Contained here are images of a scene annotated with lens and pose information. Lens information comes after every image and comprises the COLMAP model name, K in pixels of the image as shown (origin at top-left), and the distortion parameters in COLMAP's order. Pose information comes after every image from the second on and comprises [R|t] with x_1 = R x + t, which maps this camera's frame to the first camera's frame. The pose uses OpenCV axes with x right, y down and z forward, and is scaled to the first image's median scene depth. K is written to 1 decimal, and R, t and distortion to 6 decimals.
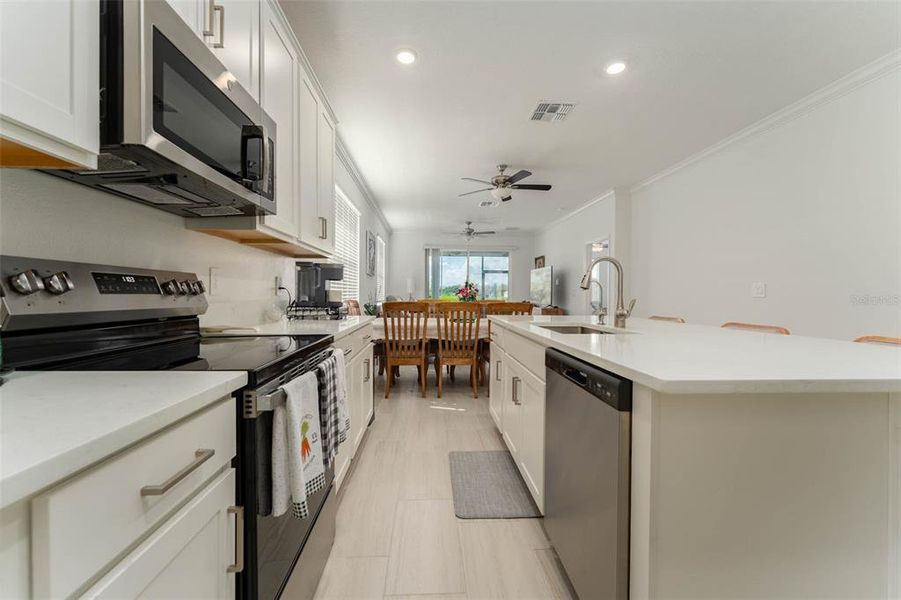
lens RADIAL K [[359.4, 0, 445.4], [0, 359.4, 298.8], [0, 0, 1]] dist [0.000297, 0.000003]
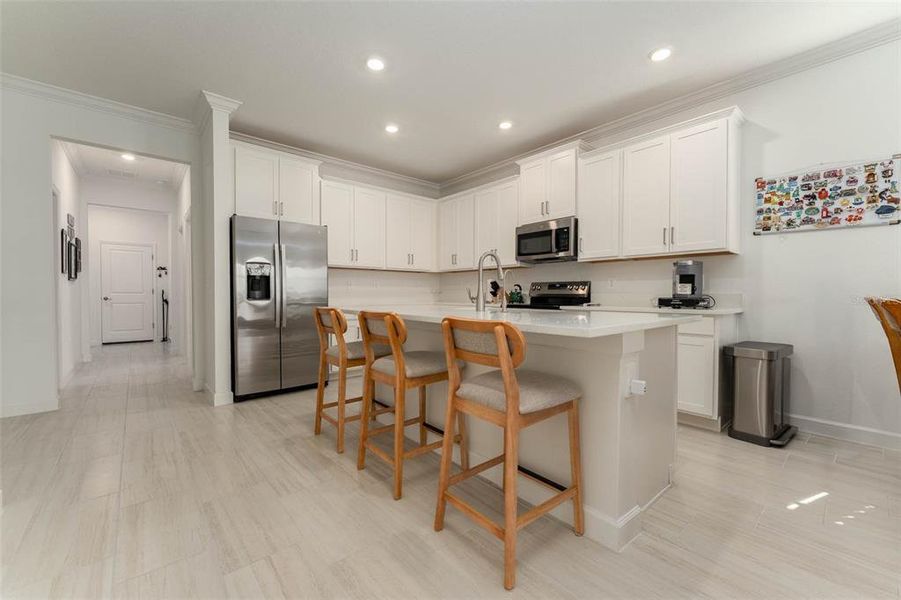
lens RADIAL K [[362.3, 0, 450.5], [0, 362.3, 300.0], [0, 0, 1]] dist [-0.001687, -0.000144]
pose [[-0.783558, 0.005464, -0.621294, 0.996100], [-0.011379, 0.999667, 0.023143, 0.009244], [0.621214, 0.025204, -0.783235, 1.426337]]
